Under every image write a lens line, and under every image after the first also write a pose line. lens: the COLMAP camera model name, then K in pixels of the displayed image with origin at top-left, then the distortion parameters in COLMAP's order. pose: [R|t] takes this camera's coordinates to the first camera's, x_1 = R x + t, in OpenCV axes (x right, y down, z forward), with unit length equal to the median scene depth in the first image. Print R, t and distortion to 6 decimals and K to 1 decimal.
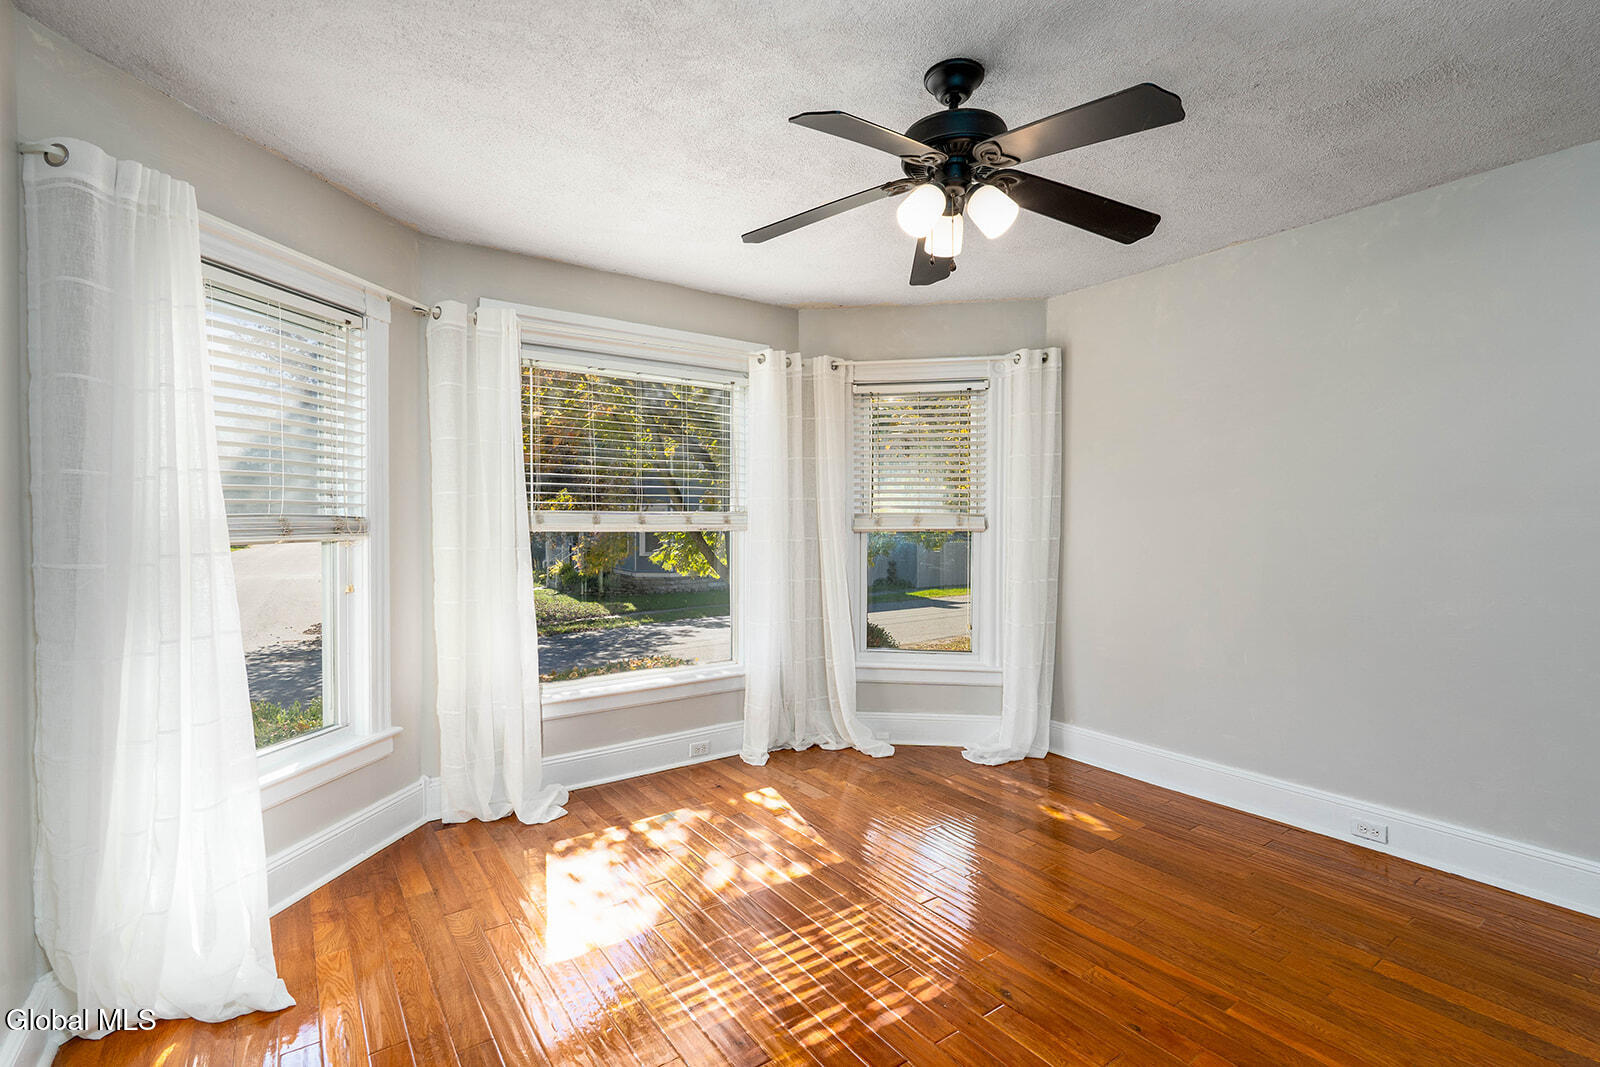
lens RADIAL K [[726.7, 0, 803.7], [0, 726.7, 531.1], [0, 0, 1]] dist [-0.002032, 0.000319]
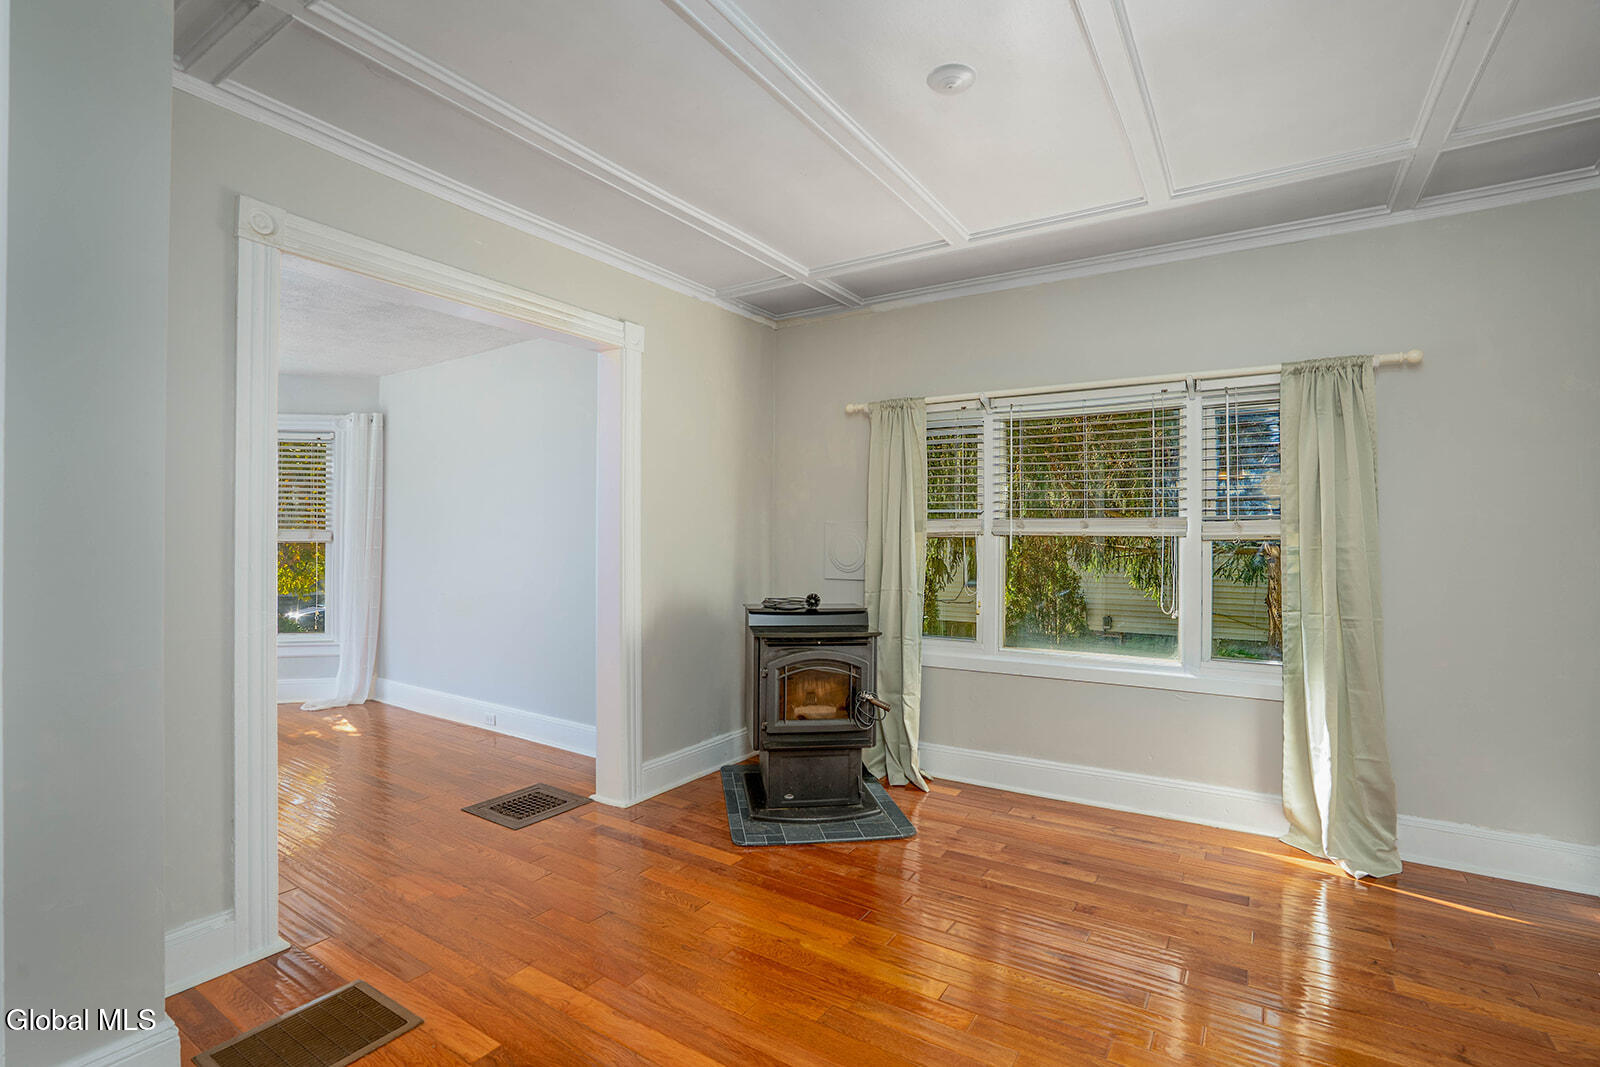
lens RADIAL K [[726.7, 0, 797.0], [0, 726.7, 534.2], [0, 0, 1]] dist [-0.002032, 0.000319]
pose [[0.934807, 0.013400, 0.354903, 0.607025], [-0.006041, 0.999743, -0.021835, 0.009530], [-0.355105, 0.018267, 0.934648, -0.610989]]
